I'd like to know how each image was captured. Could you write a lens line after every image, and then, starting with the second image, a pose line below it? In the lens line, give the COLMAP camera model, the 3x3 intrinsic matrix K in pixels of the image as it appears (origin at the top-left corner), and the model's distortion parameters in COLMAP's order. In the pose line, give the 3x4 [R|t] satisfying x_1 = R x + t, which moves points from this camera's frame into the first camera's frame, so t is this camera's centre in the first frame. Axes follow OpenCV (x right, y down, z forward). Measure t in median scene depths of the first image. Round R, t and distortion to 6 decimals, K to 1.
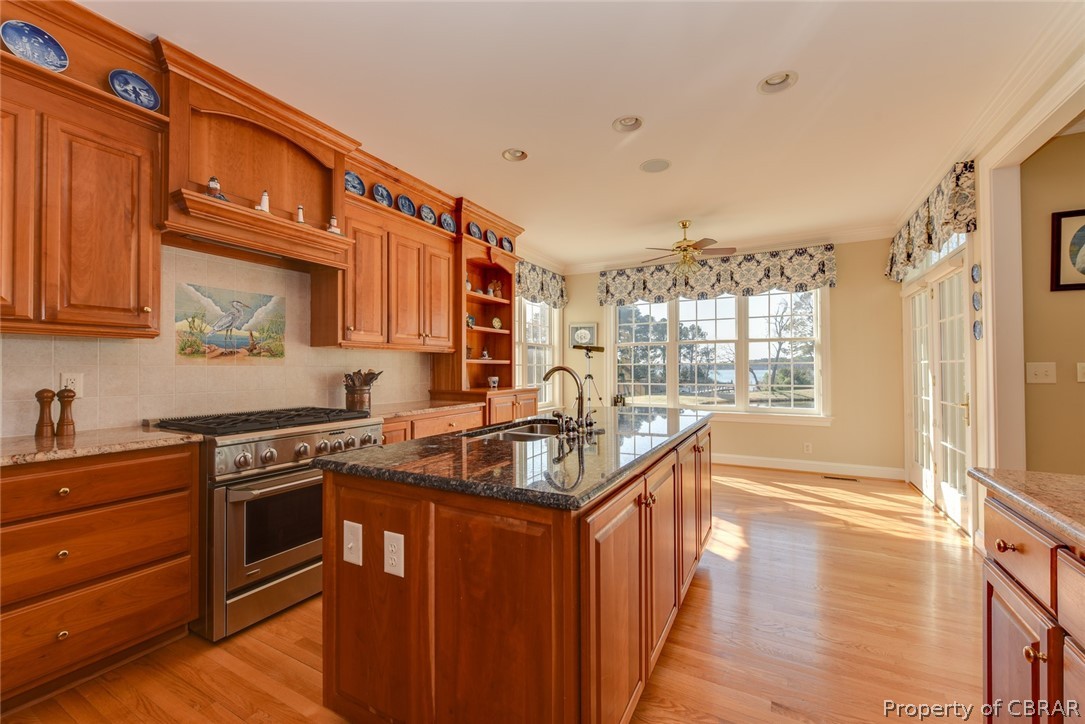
lens RADIAL K [[440.8, 0, 543.7], [0, 440.8, 365.1], [0, 0, 1]] dist [-0.000099, -0.000430]
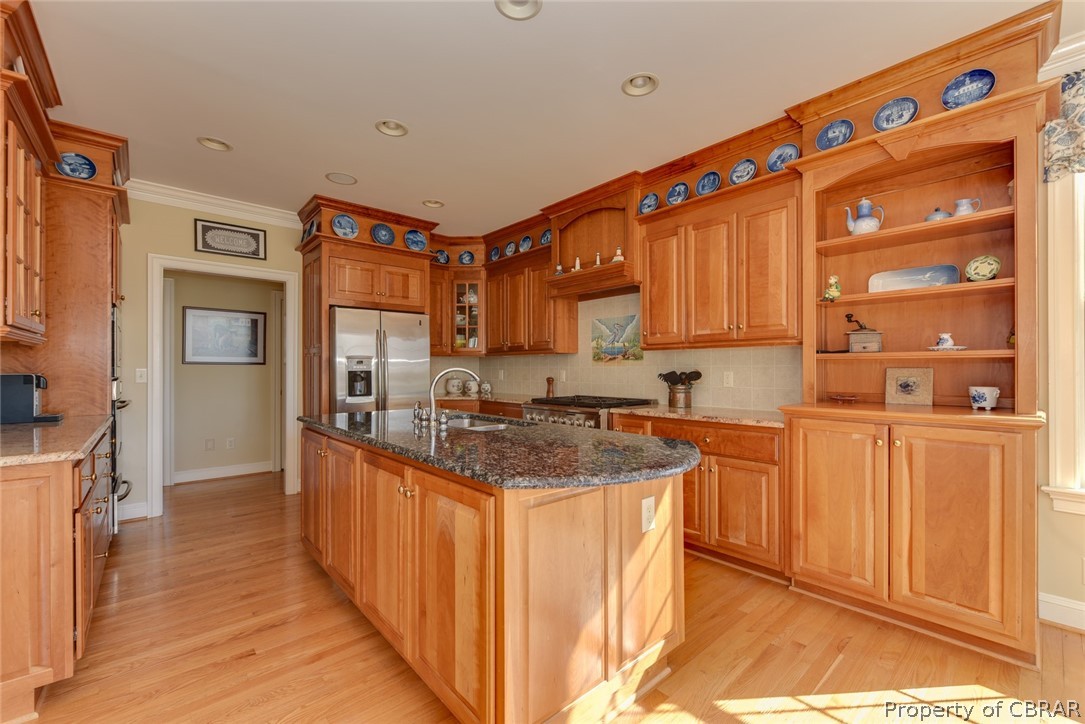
lens RADIAL K [[440.8, 0, 543.7], [0, 440.8, 365.1], [0, 0, 1]] dist [-0.000099, -0.000430]
pose [[-0.335519, 0.001732, -0.942032, 0.715377], [0.015196, 0.999878, -0.003574, -0.001598], [0.941911, -0.015514, -0.335505, 1.115431]]
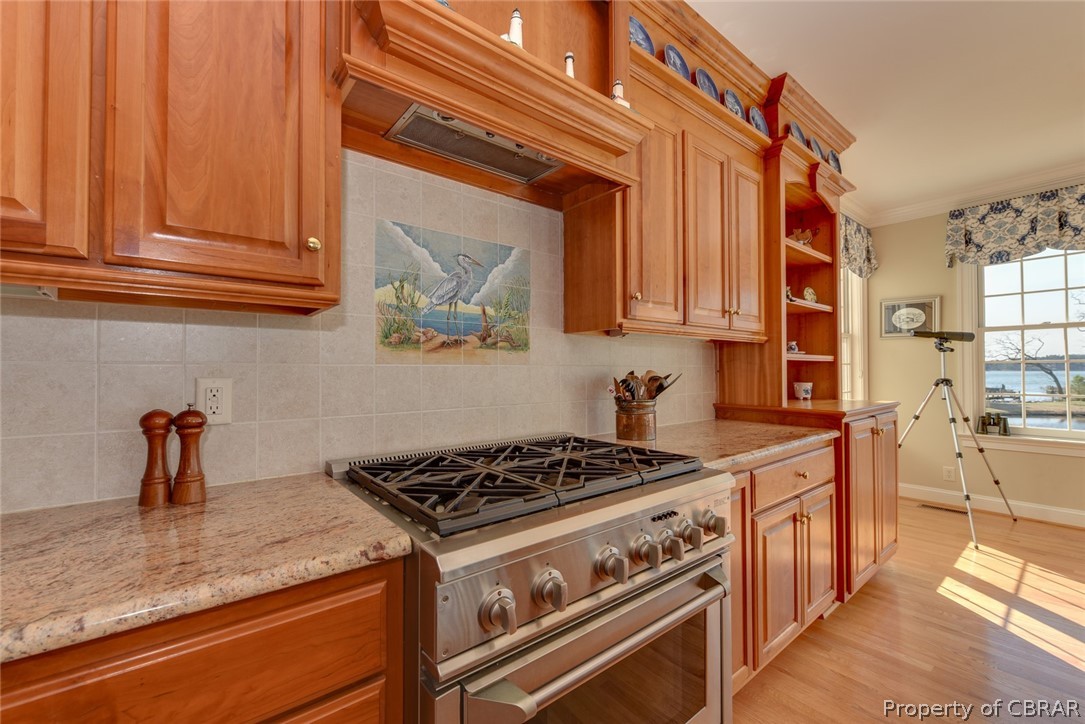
lens RADIAL K [[440.8, 0, 543.7], [0, 440.8, 365.1], [0, 0, 1]] dist [-0.000099, -0.000430]
pose [[0.923464, -0.005610, -0.383643, -0.328681], [0.004605, 0.999983, -0.003539, 0.003959], [0.383657, 0.001501, 0.923475, 0.439379]]
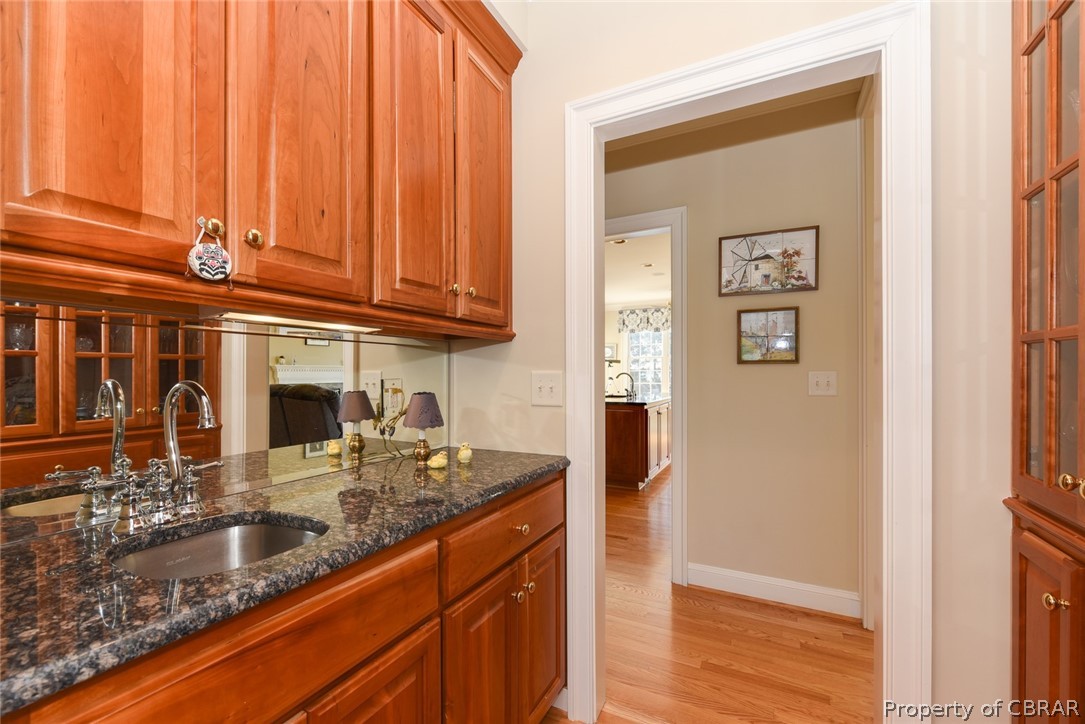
lens RADIAL K [[440.8, 0, 543.7], [0, 440.8, 365.1], [0, 0, 1]] dist [-0.000099, -0.000430]
pose [[0.999855, 0.003532, 0.016664, -0.322820], [-0.003347, 0.999932, -0.011133, -0.009040], [-0.016702, 0.011076, 0.999799, -1.077575]]
